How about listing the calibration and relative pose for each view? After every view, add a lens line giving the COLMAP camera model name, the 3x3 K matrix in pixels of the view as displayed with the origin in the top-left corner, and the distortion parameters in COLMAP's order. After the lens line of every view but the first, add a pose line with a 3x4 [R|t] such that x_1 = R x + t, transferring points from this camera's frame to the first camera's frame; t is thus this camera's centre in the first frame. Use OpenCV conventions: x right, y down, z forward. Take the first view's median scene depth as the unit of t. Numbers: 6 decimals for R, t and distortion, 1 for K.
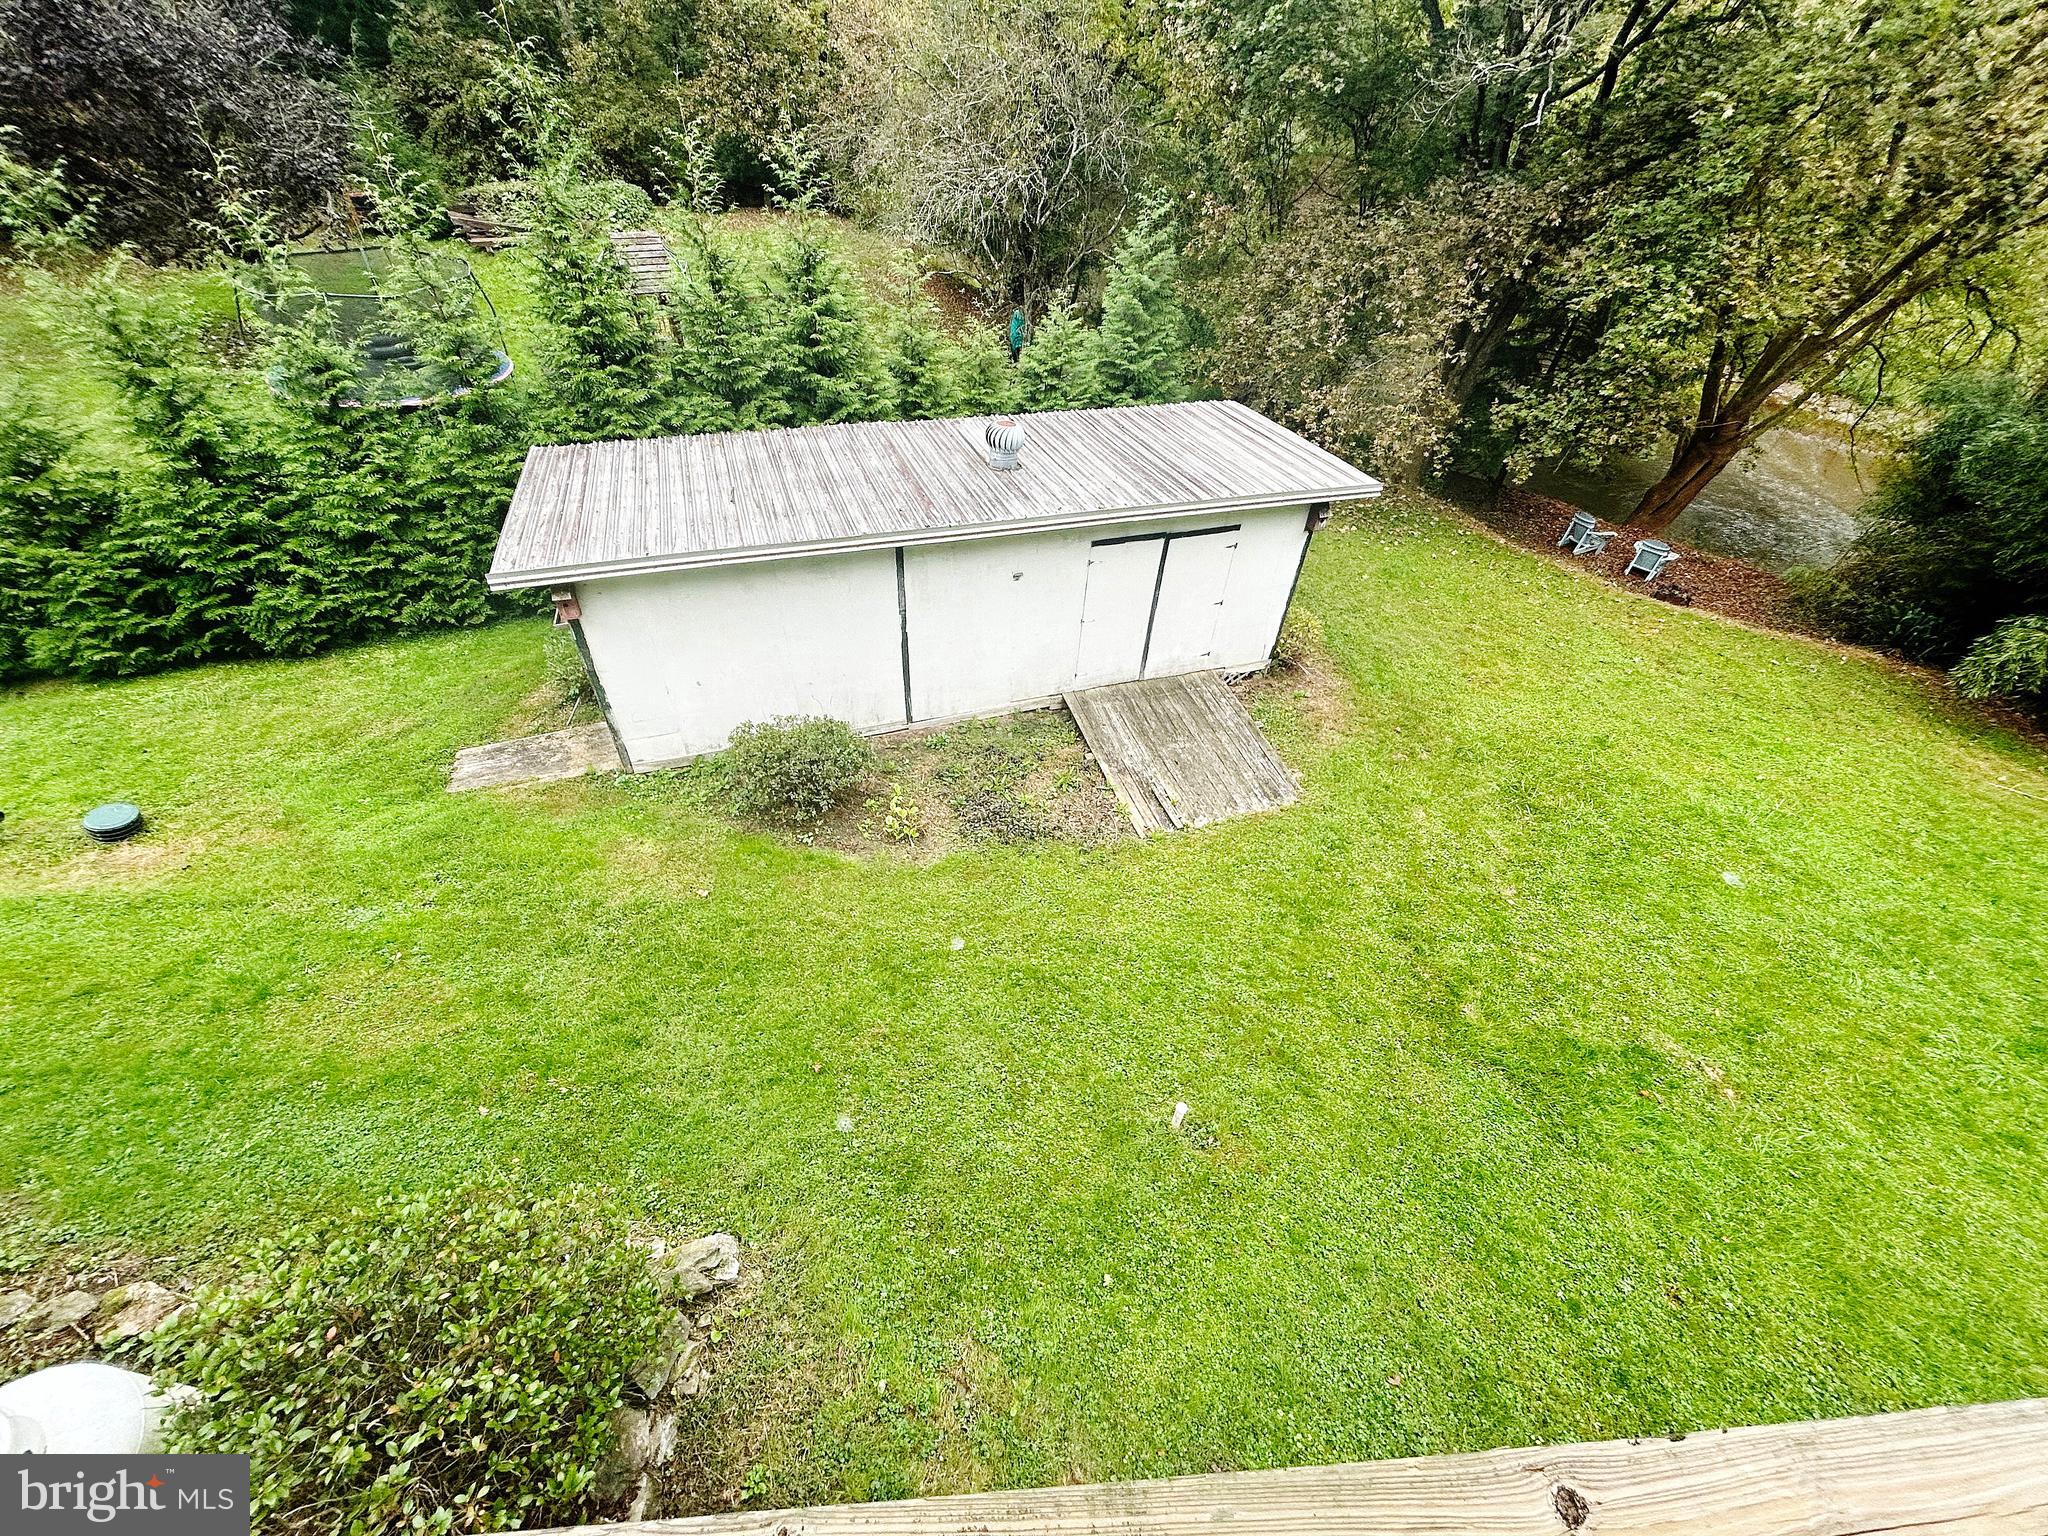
lens RADIAL K [[825.5, 0, 1024.1], [0, 825.5, 766.5], [0, 0, 1]] dist [-0.004161, 0.004942]
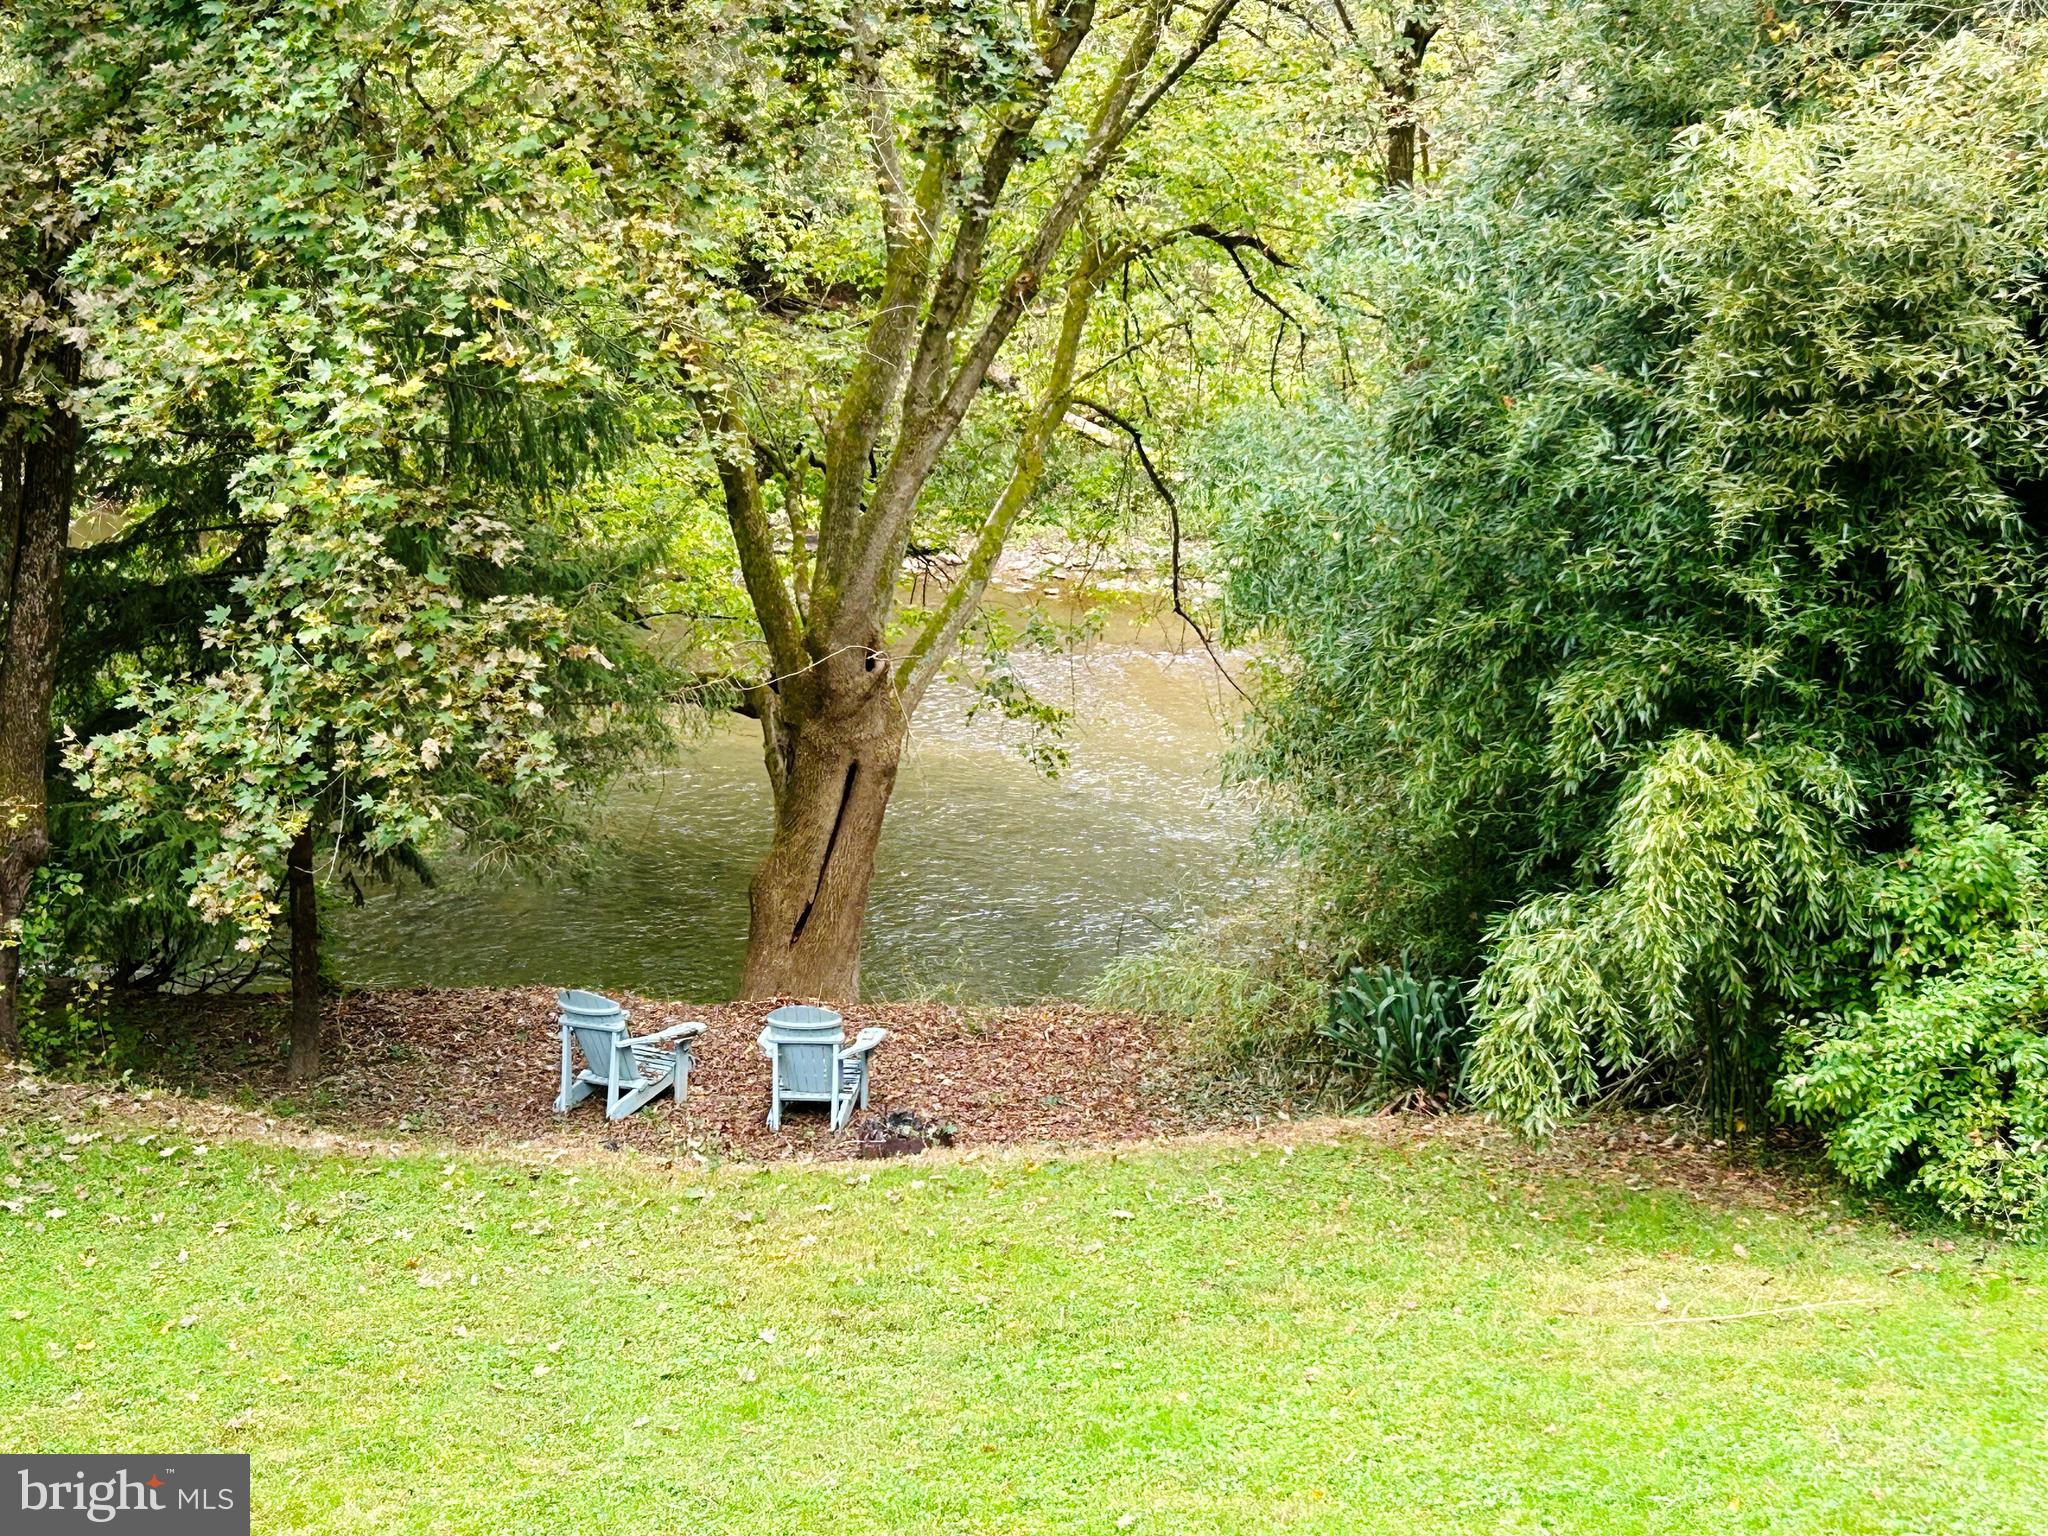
lens RADIAL K [[3591.4, 0, 1024.0], [0, 3591.4, 768.0], [0, 0, 1]] dist [0.038685, 0.082081]
pose [[0.787316, -0.217448, 0.576931, 0.102519], [0.454006, 0.837578, -0.303878, 0.160537], [-0.417147, 0.501179, 0.758161, -0.179166]]
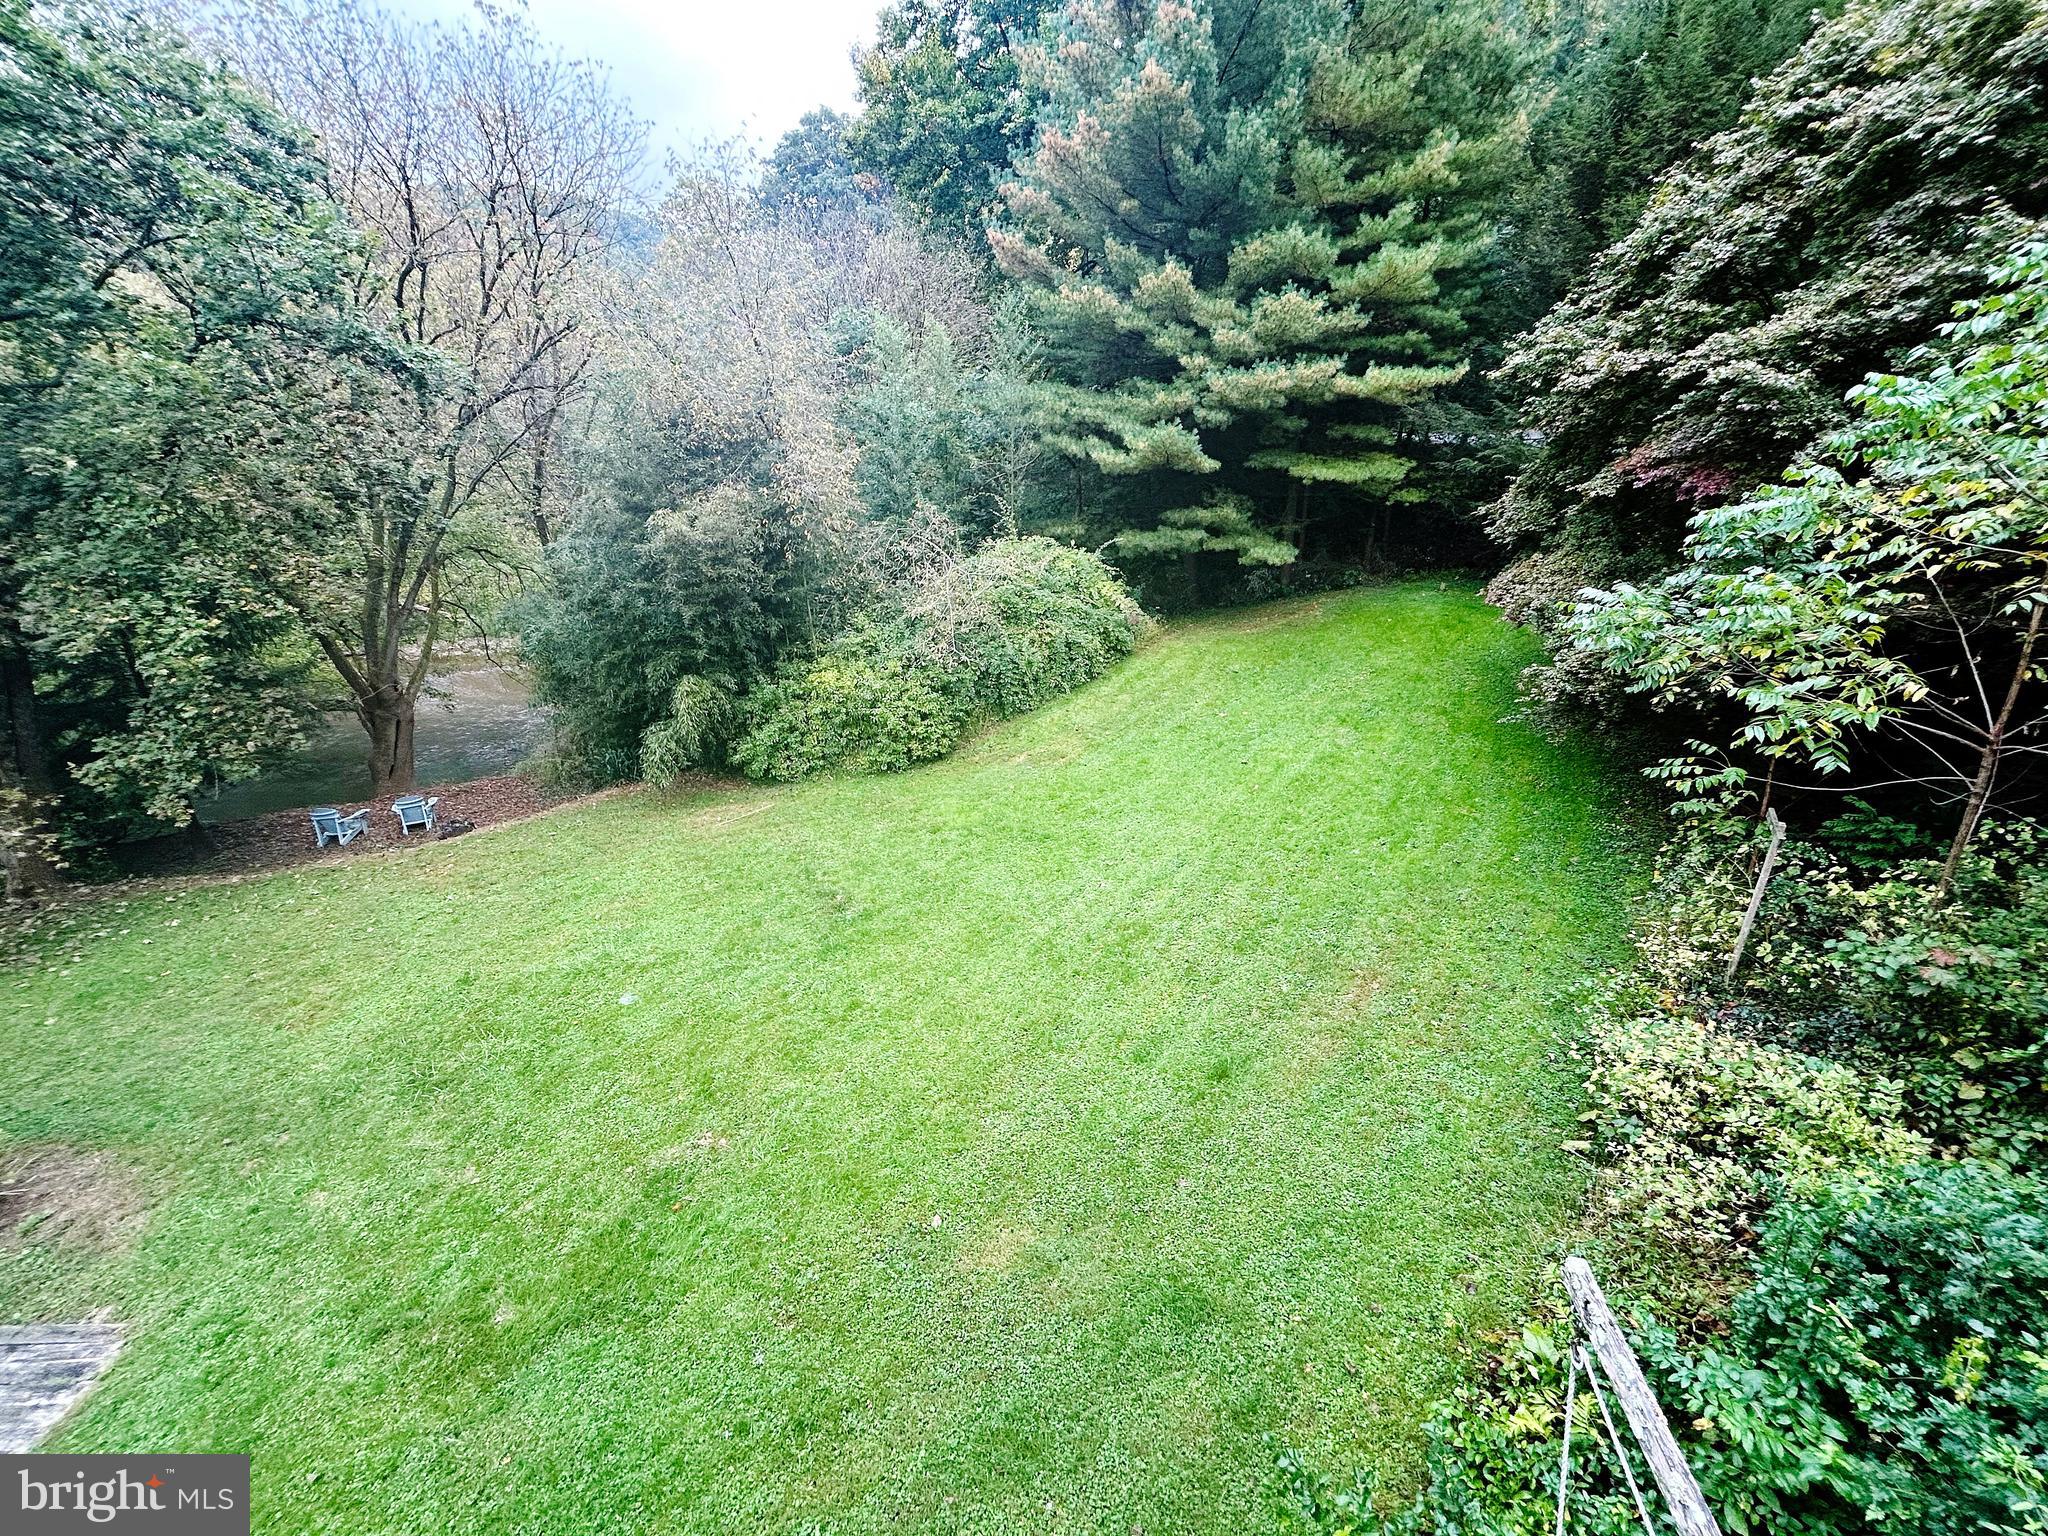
lens RADIAL K [[823.2, 0, 1033.9], [0, 823.2, 769.2], [0, 0, 1]] dist [0.000507, -0.000361]
pose [[0.232933, -0.417938, 0.878106, 0.093549], [0.656516, 0.733717, 0.175063, 0.056221], [-0.717446, 0.535712, 0.445290, -0.062871]]
